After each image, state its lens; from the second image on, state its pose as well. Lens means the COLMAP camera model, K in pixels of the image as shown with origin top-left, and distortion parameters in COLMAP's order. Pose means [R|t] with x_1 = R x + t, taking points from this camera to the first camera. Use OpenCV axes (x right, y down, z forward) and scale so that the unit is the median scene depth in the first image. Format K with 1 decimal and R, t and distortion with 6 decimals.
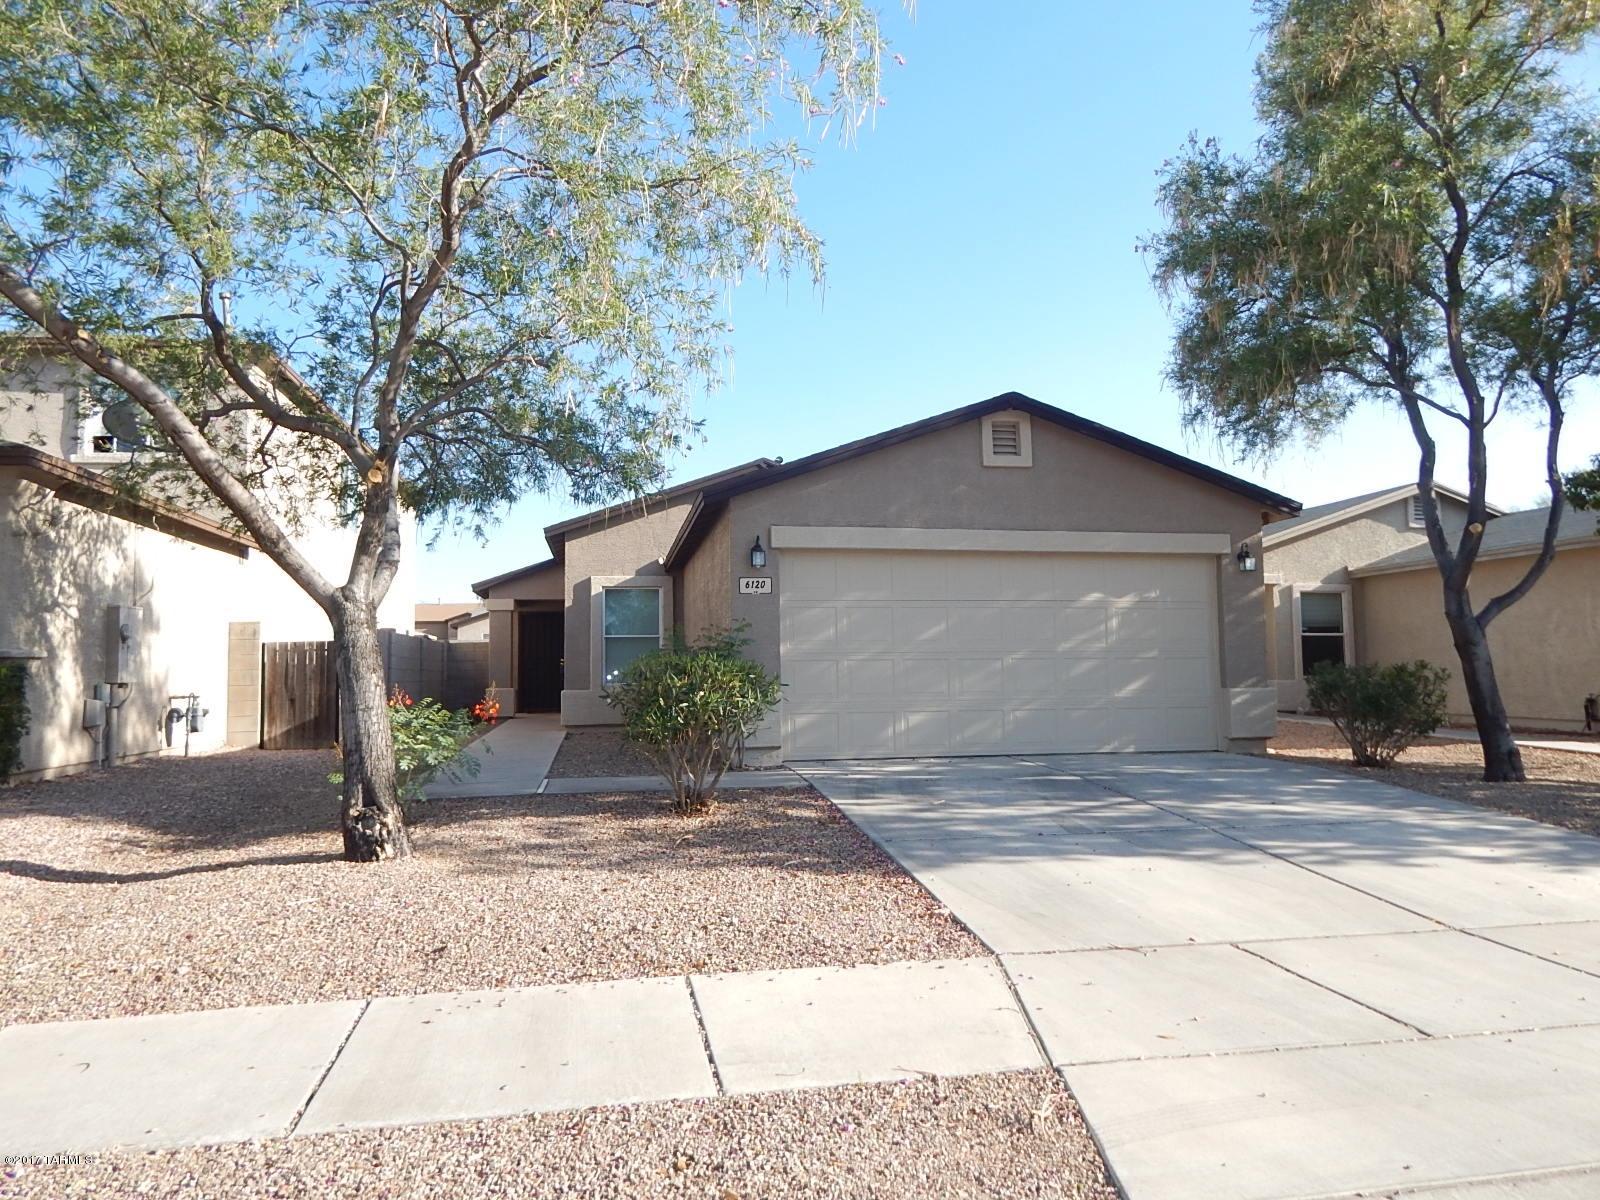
lens RADIAL K [[1041.8, 0, 809.6], [0, 1041.8, 589.3], [0, 0, 1]] dist [-0.001767, -0.008956]
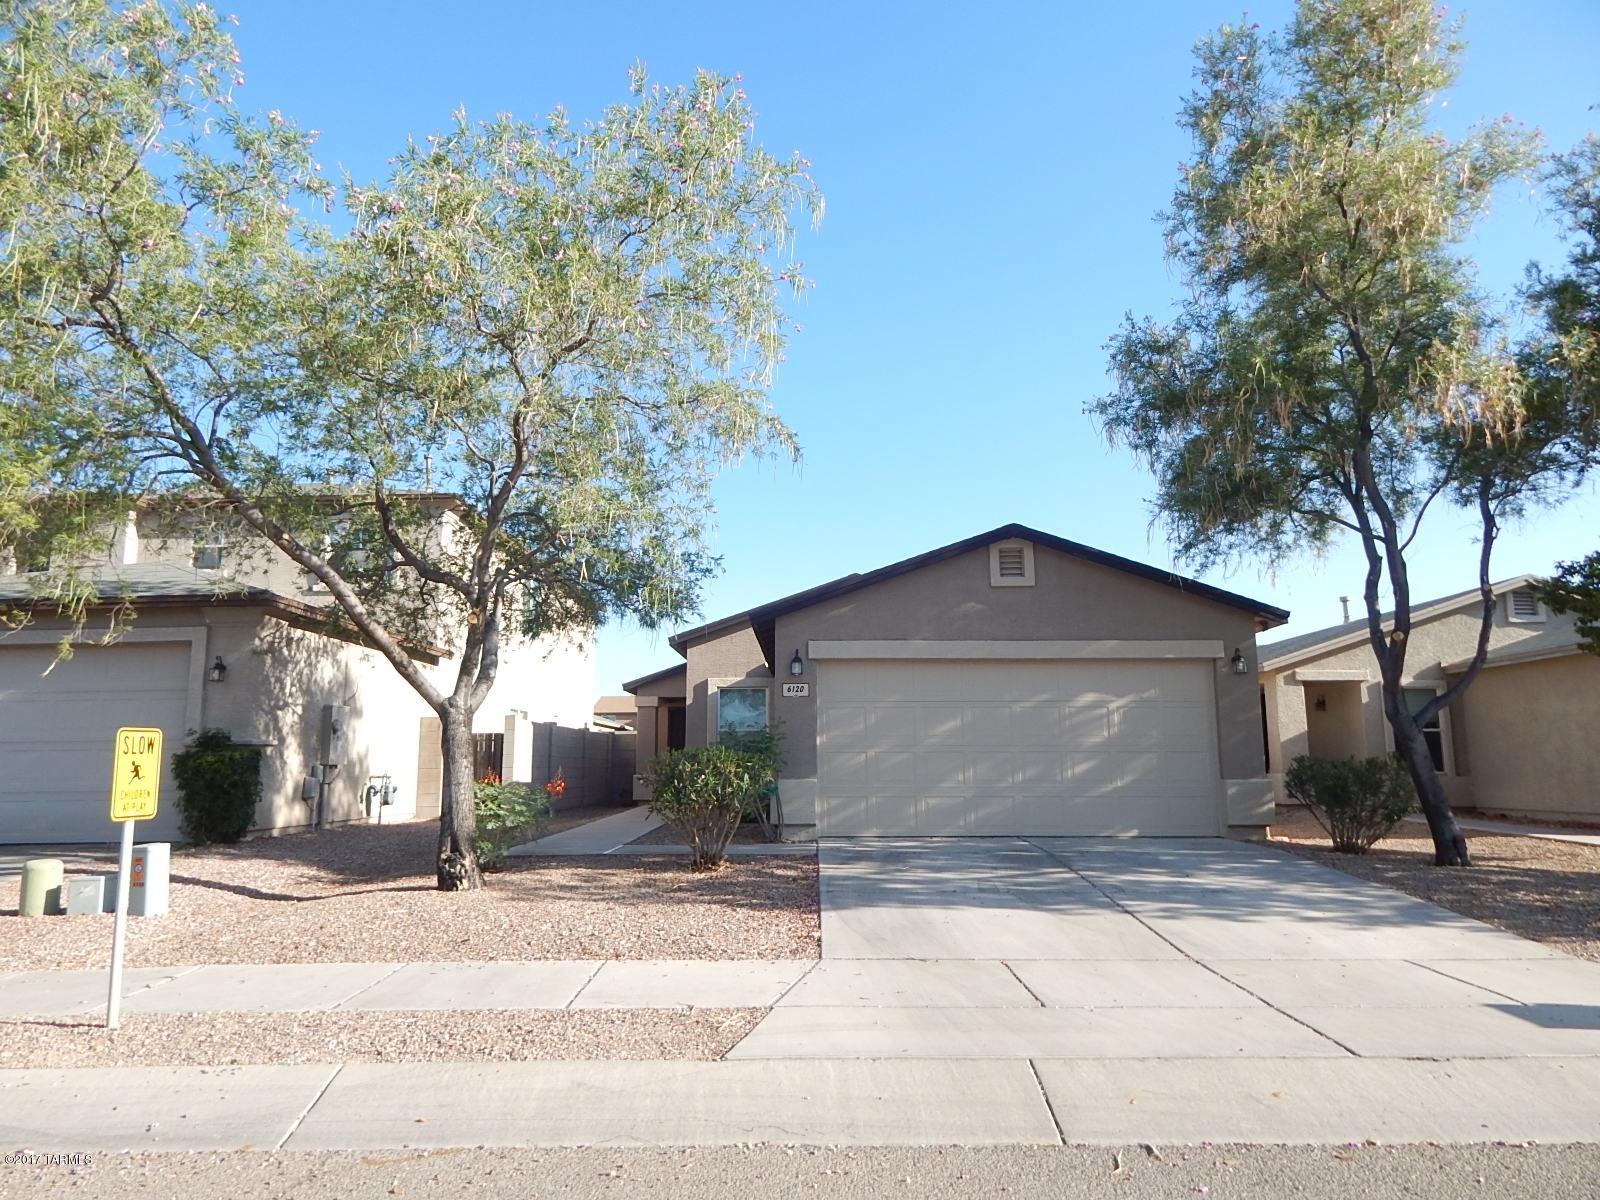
lens RADIAL K [[1041.8, 0, 809.6], [0, 1041.8, 589.3], [0, 0, 1]] dist [-0.001767, -0.008956]
pose [[0.980907, -0.022045, -0.193226, 0.208288], [0.005378, 0.996250, -0.086359, -0.015912], [0.194405, 0.083671, 0.977346, -0.205366]]
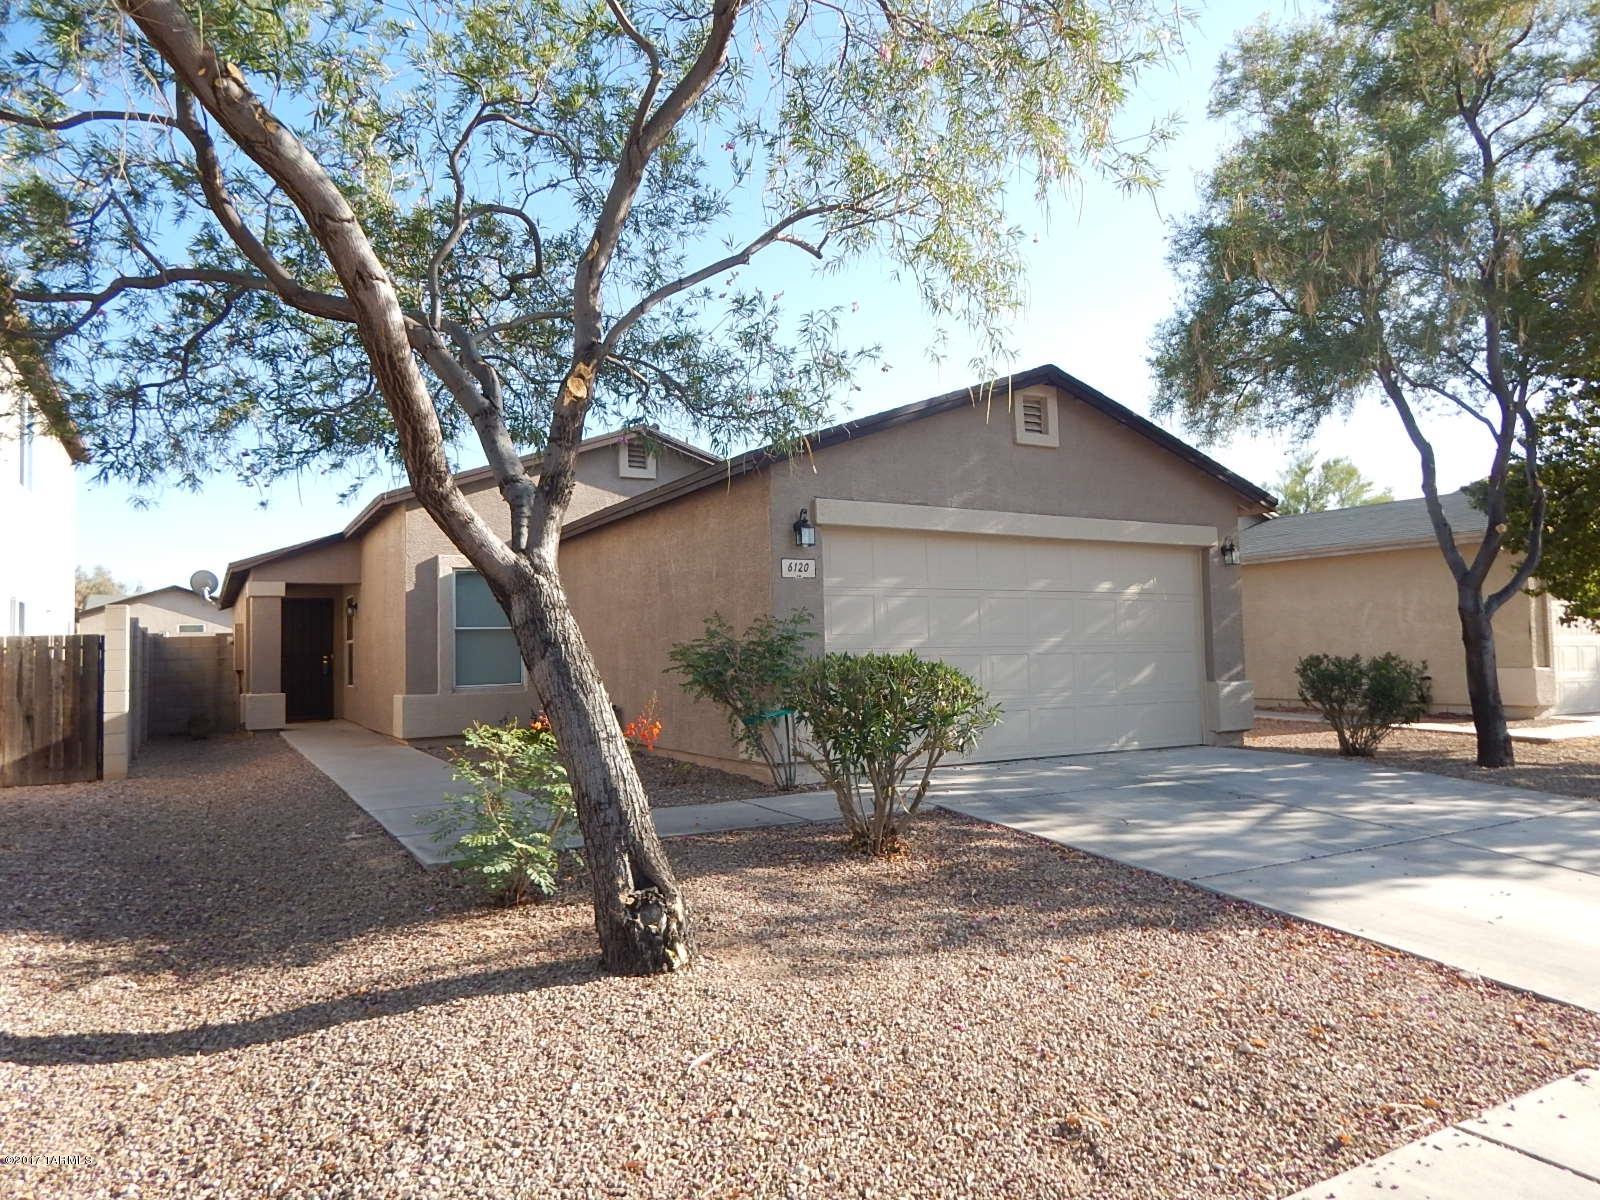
lens RADIAL K [[1023.3, 0, 805.1], [0, 1023.3, 603.1], [0, 0, 1]] dist [0.032920, -0.000648]
pose [[0.944152, 0.009858, 0.329364, -0.329589], [-0.016571, 0.999708, 0.017582, 0.010211], [-0.329094, -0.022058, 0.944039, 0.220055]]
